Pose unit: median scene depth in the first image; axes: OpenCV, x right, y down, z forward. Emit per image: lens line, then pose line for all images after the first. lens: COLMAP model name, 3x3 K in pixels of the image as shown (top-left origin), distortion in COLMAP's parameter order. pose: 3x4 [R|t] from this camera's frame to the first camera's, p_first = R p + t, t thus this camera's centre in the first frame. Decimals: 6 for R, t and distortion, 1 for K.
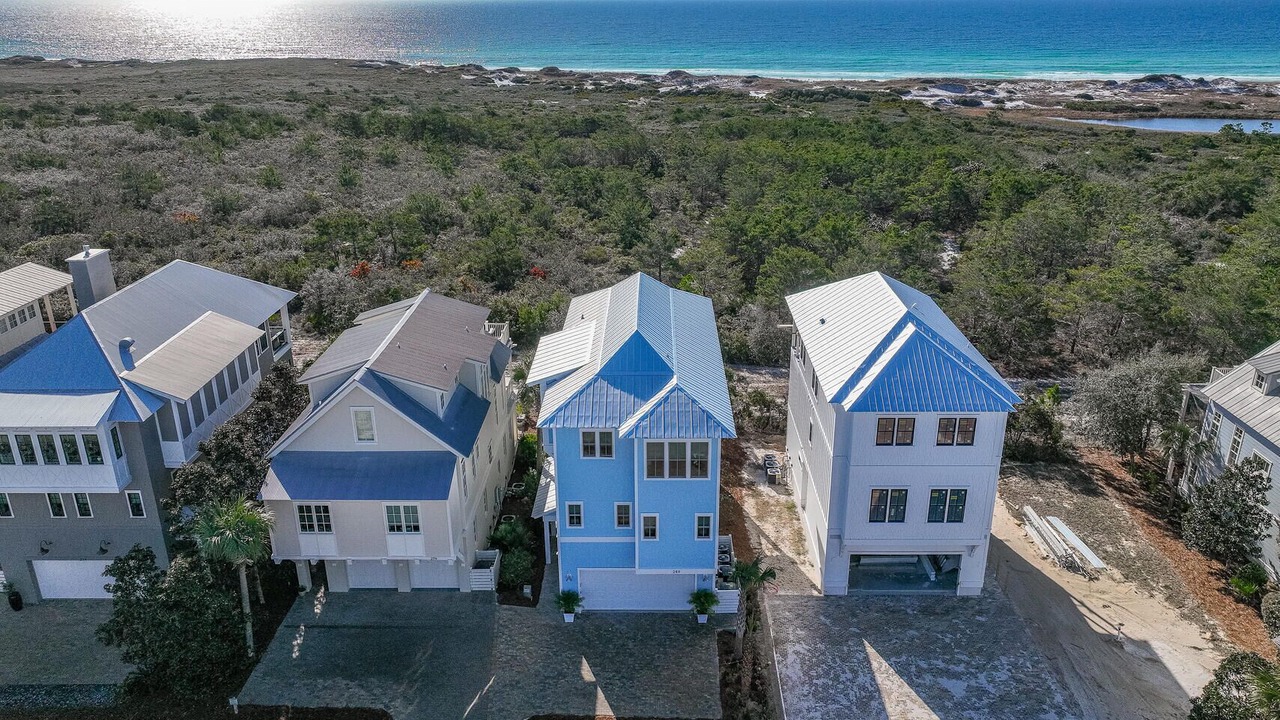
lens RADIAL K [[904.9, 0, 640.1], [0, 904.9, 357.9], [0, 0, 1]] dist [0.004116, 0.001210]
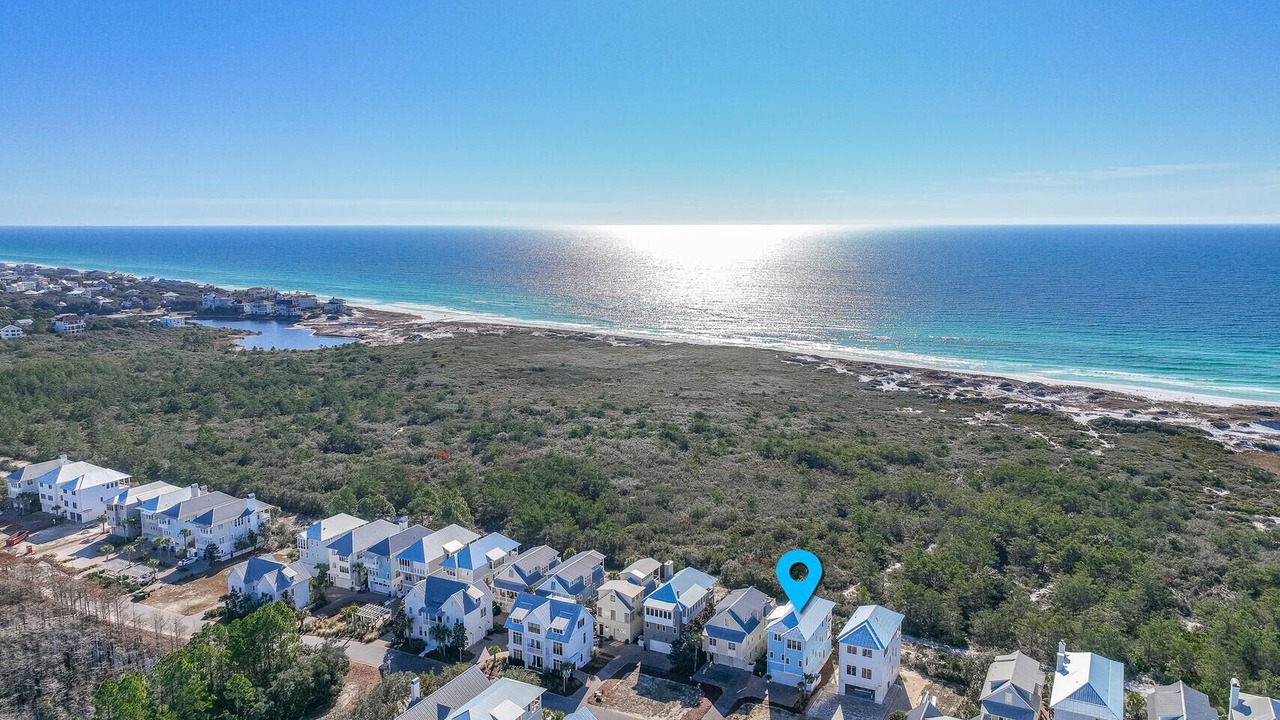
lens RADIAL K [[904.9, 0, 637.8], [0, 904.9, 358.9], [0, 0, 1]] dist [0.004116, 0.001210]
pose [[0.885840, 0.061209, -0.459935, 1.169949], [-0.162062, 0.969646, -0.183090, -0.269425], [0.434768, 0.236726, 0.868871, -3.074691]]
